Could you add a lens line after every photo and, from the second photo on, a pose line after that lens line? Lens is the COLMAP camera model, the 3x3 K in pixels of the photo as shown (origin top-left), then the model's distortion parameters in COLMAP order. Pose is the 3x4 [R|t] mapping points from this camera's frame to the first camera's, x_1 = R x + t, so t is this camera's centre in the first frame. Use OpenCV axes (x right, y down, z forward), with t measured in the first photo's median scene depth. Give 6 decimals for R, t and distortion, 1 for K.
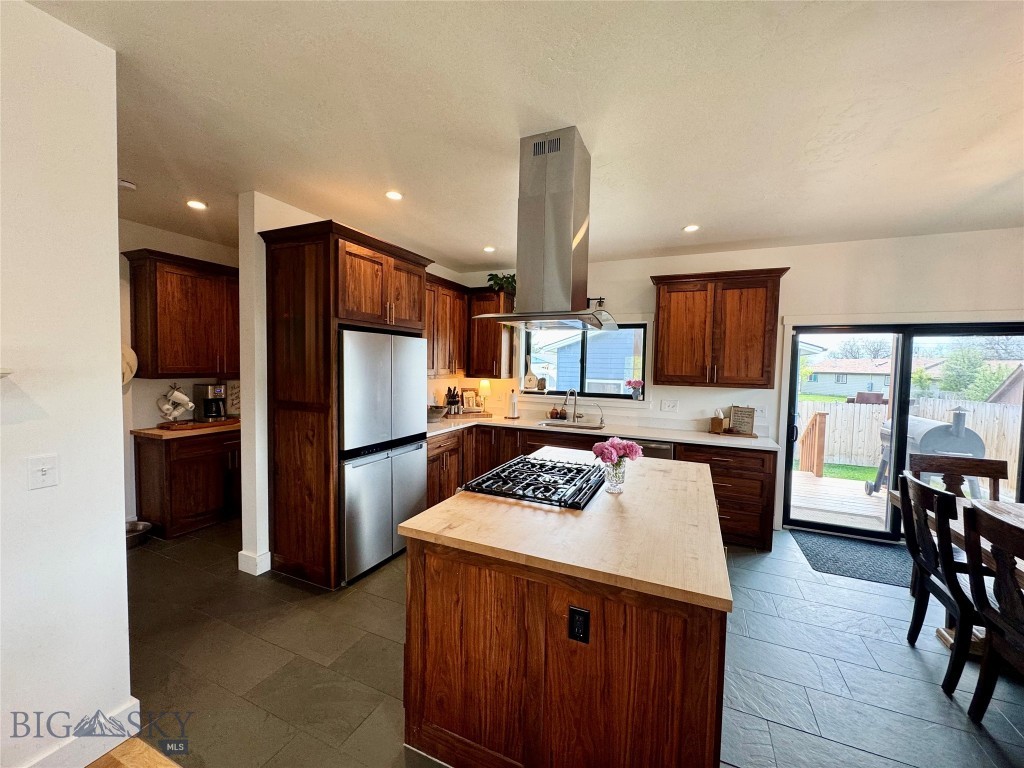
lens RADIAL K [[405.7, 0, 511.5], [0, 405.7, 382.6], [0, 0, 1]] dist [-0.002354, 0.000102]
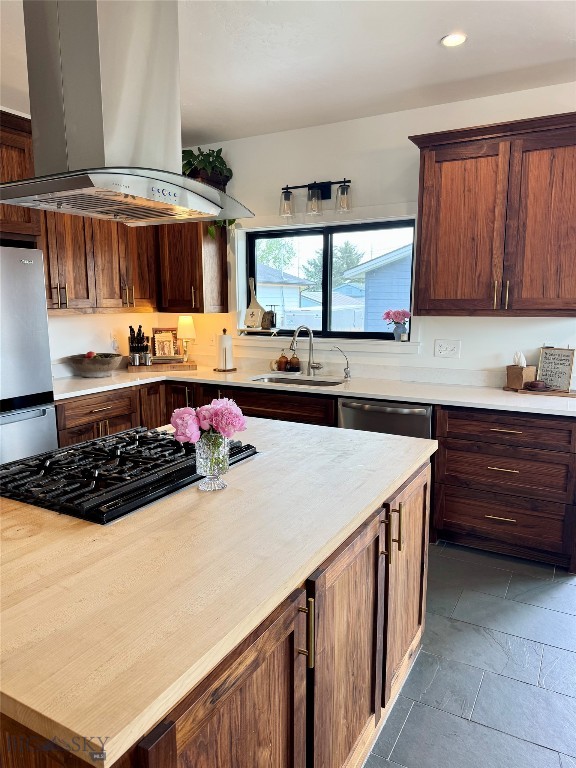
lens RADIAL K [[546.5, 0, 284.6], [0, 546.5, 386.6], [0, 0, 1]] dist [0.028334, -0.021992]
pose [[0.995473, -0.007659, -0.094737, 0.248756], [0.017942, 0.993971, 0.108167, 0.021669], [0.093337, -0.109377, 0.989608, 0.127396]]
